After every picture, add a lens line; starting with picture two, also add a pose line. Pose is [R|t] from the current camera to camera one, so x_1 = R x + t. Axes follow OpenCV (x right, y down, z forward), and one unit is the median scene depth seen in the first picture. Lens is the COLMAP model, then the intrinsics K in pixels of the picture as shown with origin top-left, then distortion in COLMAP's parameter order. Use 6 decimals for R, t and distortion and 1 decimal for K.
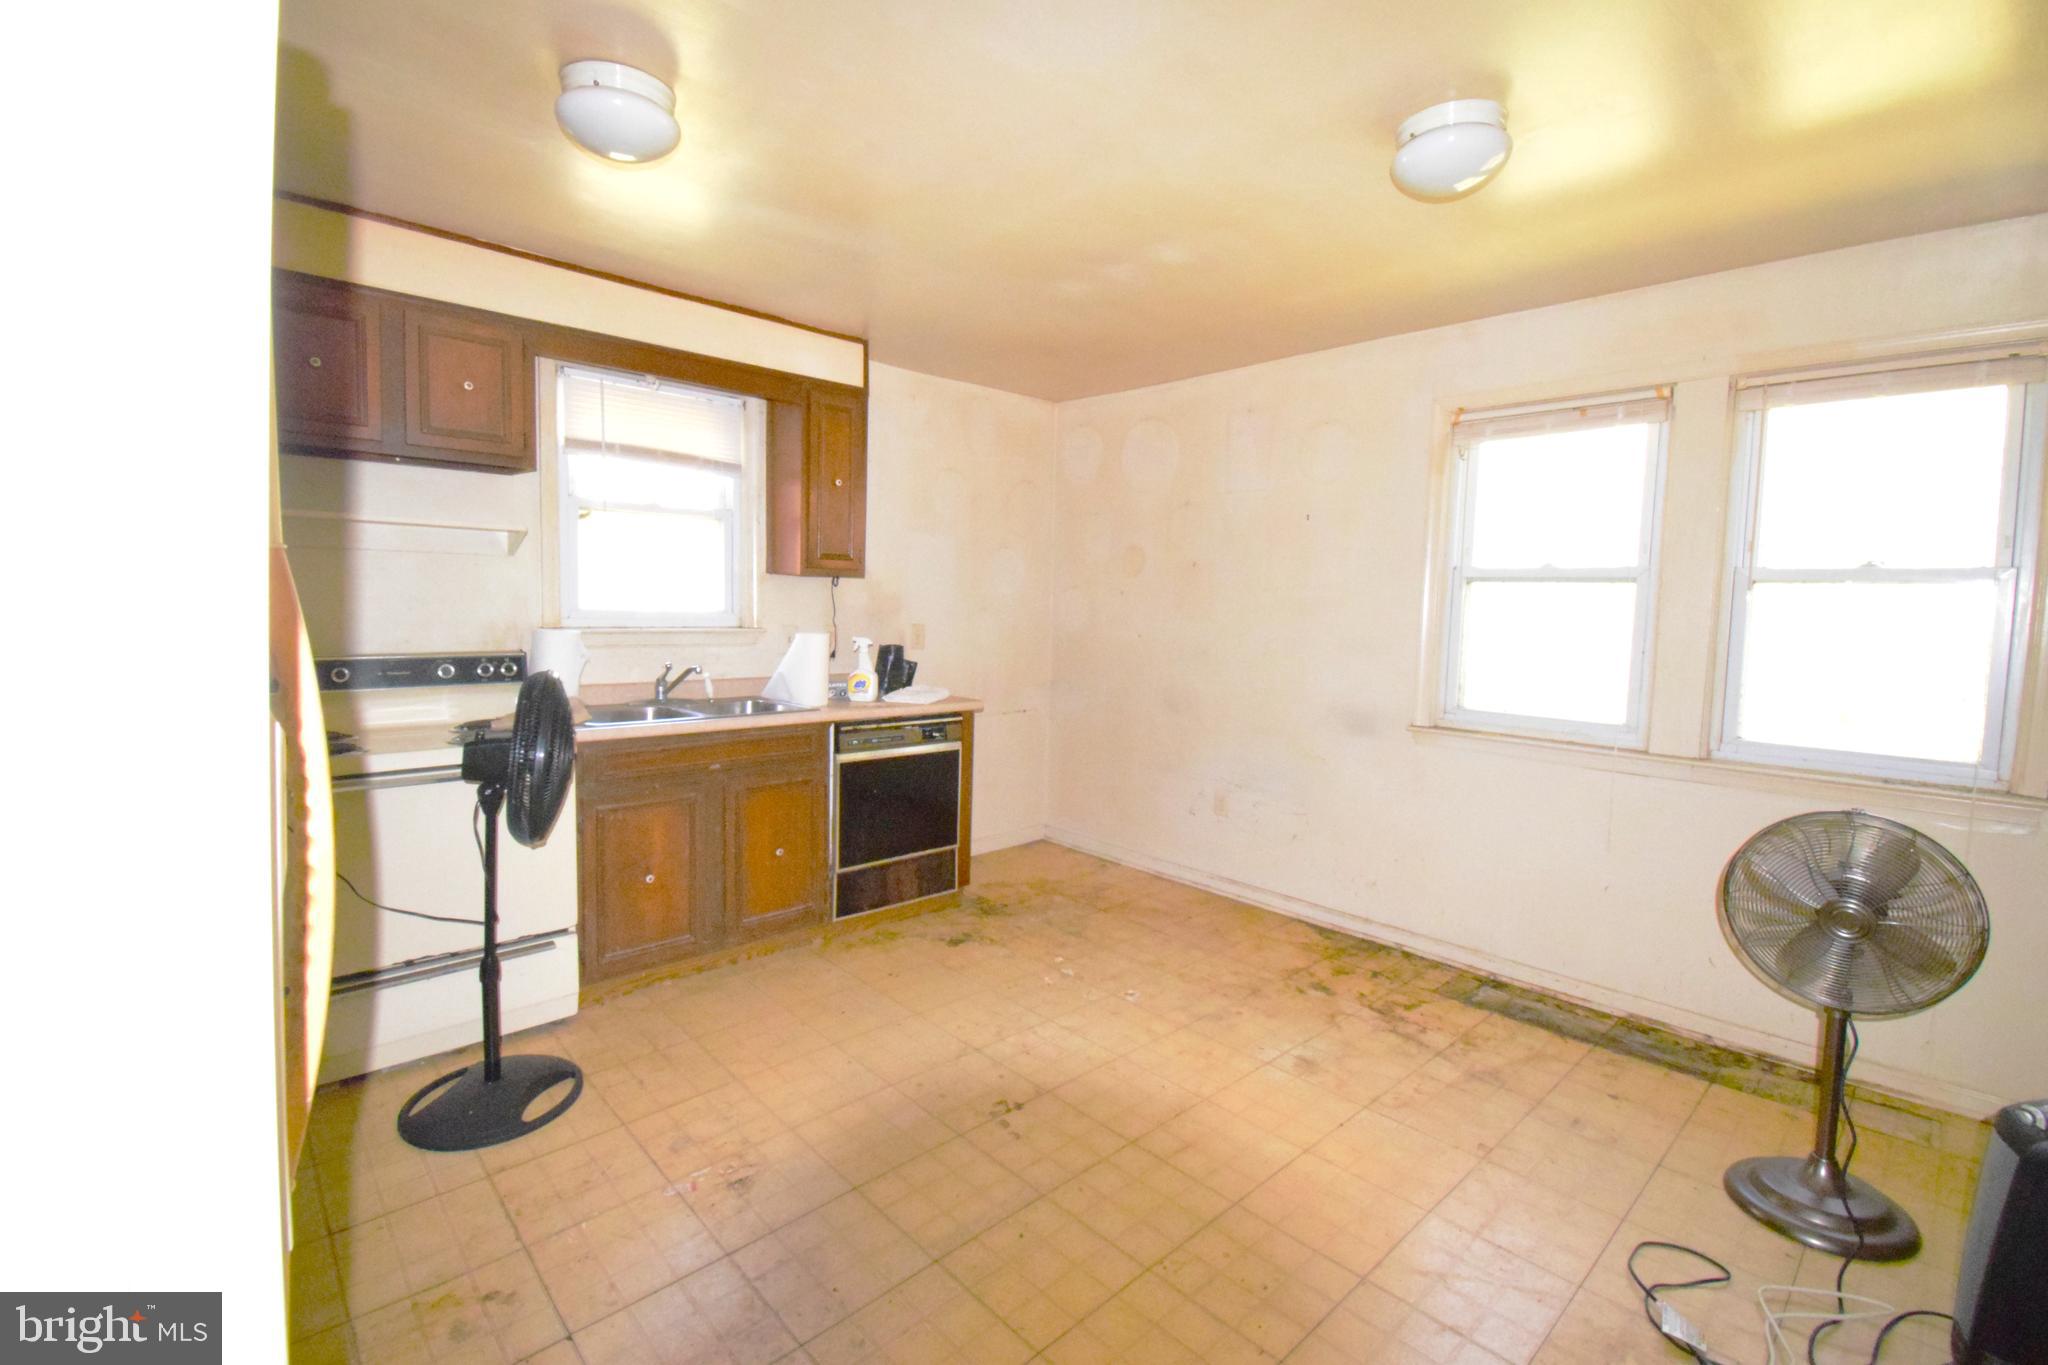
lens RADIAL K [[906.4, 0, 1026.0], [0, 906.4, 674.5], [0, 0, 1]] dist [0.031684, -0.033950]
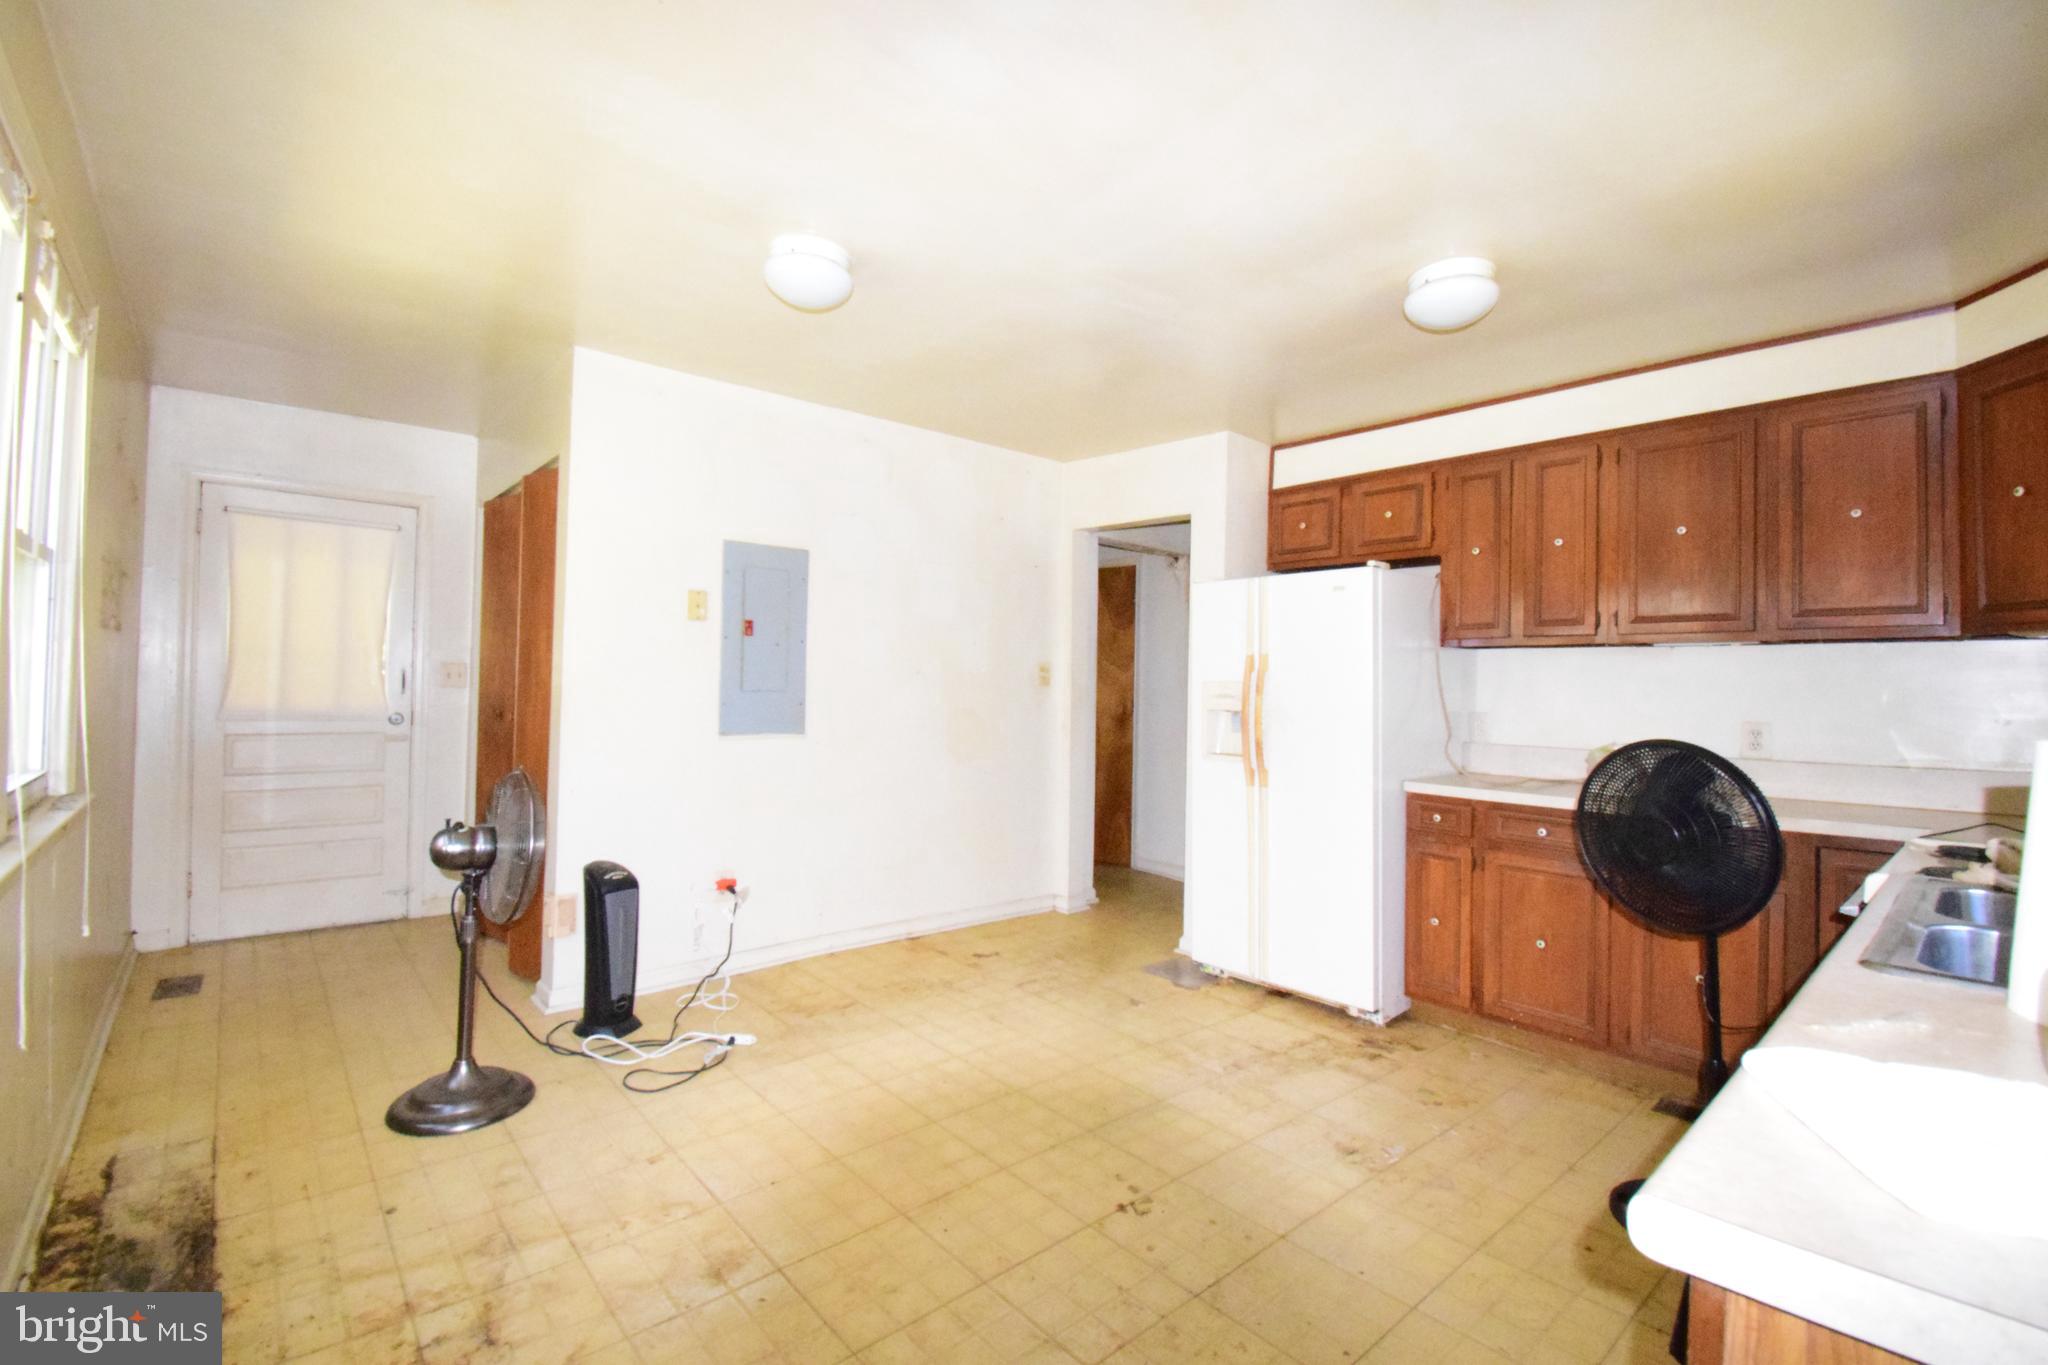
lens RADIAL K [[889.0, 0, 1027.1], [0, 889.0, 679.5], [0, 0, 1]] dist [0.015297, -0.024460]
pose [[-0.998262, -0.050895, 0.029712, 0.058420], [-0.048279, 0.995383, 0.082962, -0.073673], [-0.033797, 0.081383, -0.996110, 1.267012]]
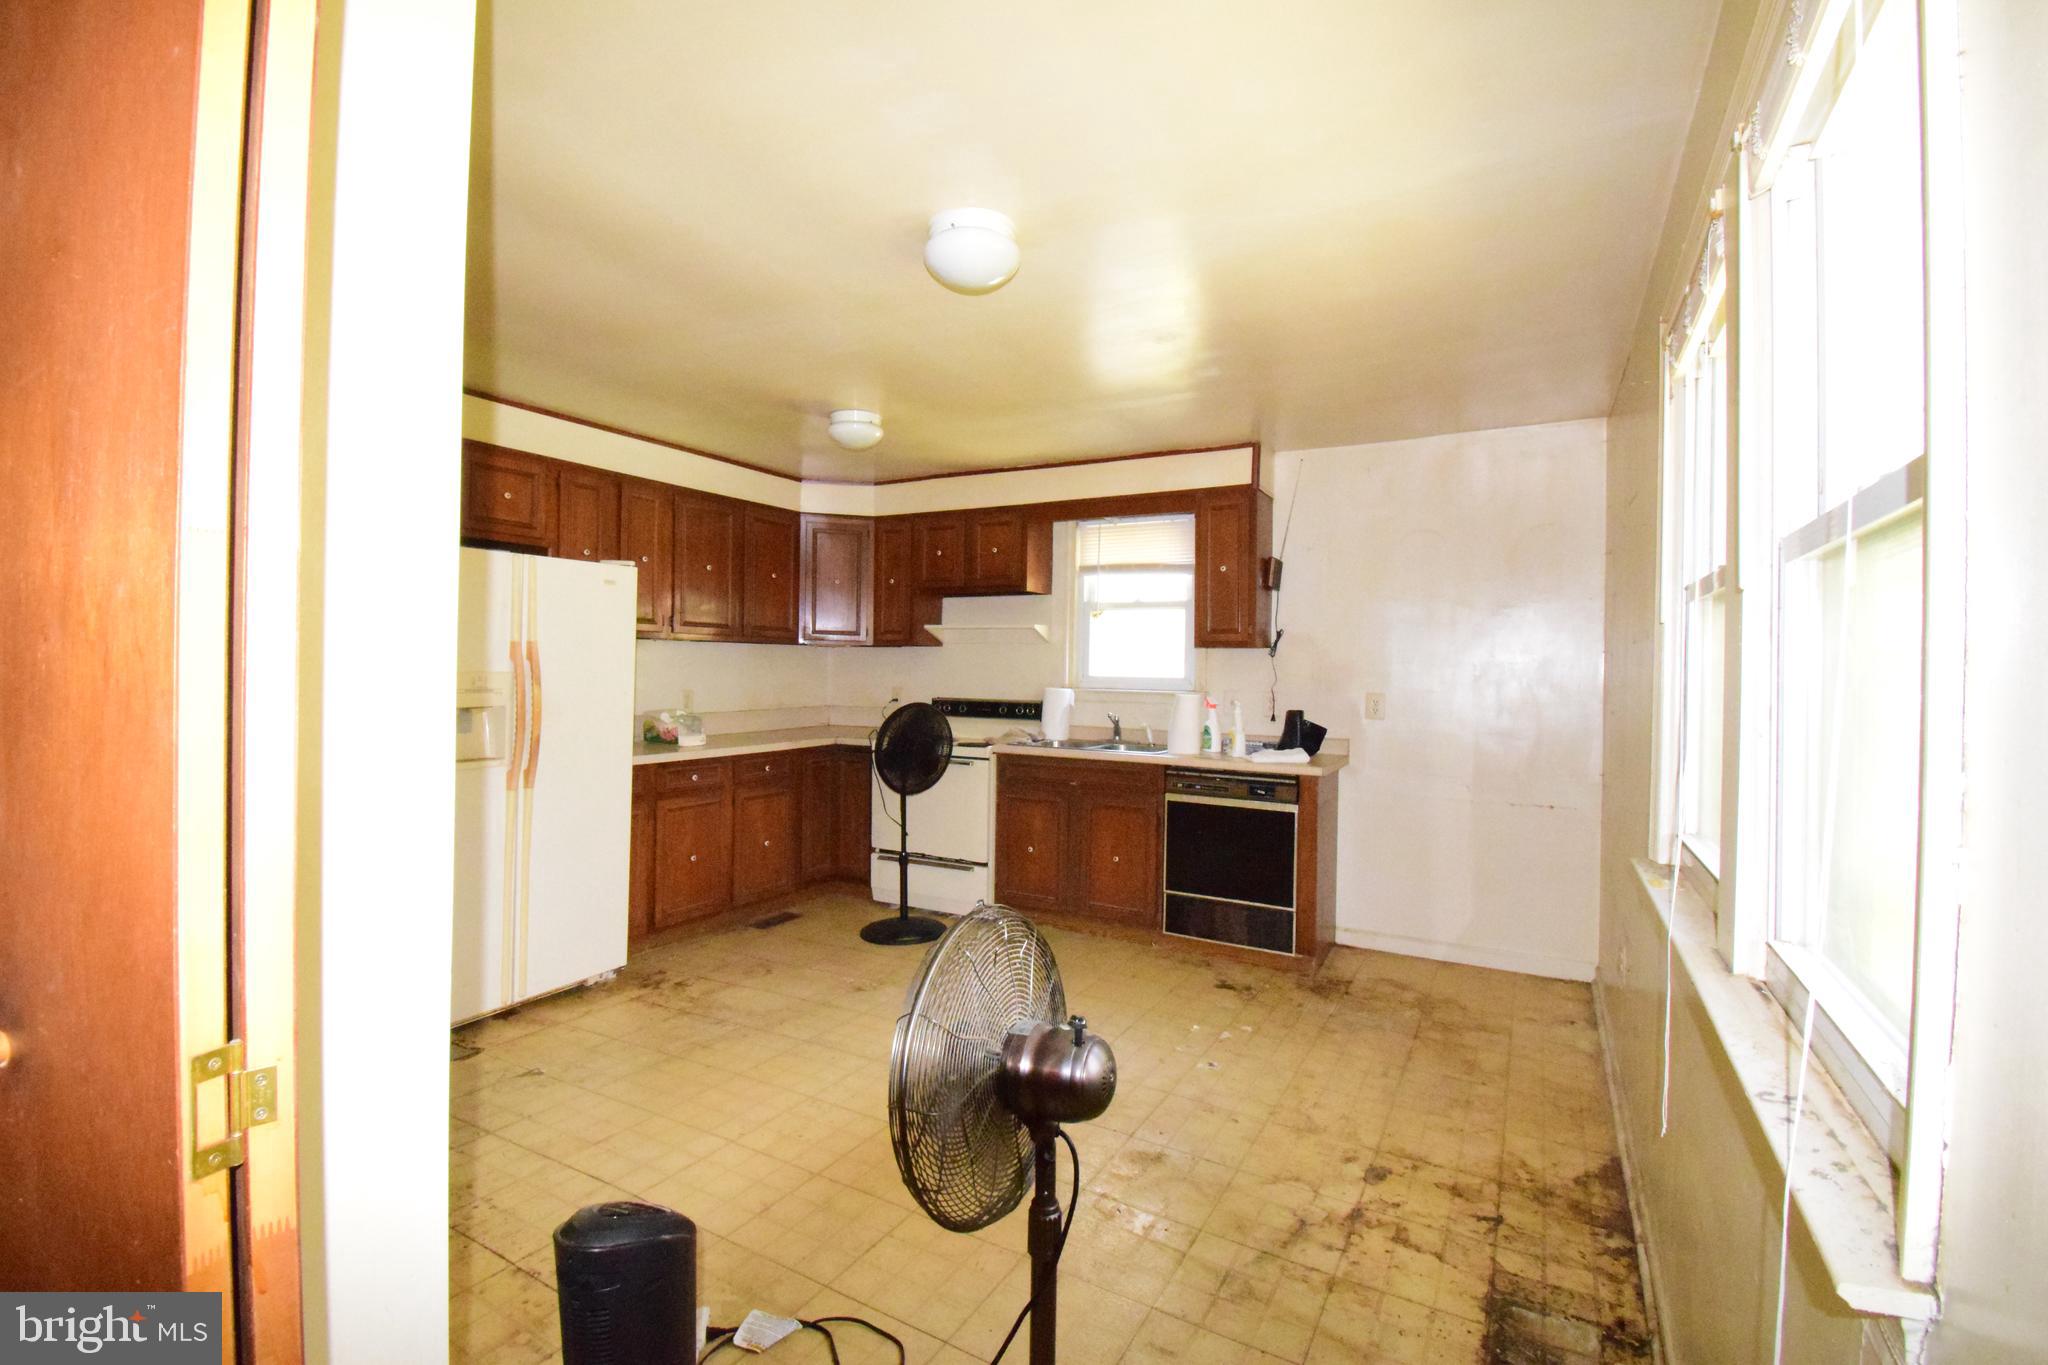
lens RADIAL K [[906.4, 0, 1026.0], [0, 906.4, 674.5], [0, 0, 1]] dist [0.031684, -0.033950]
pose [[0.295489, -0.014876, -0.955230, 0.882941], [-0.089007, 0.995101, -0.043031, -0.000215], [0.951191, 0.097737, 0.292718, 0.441028]]
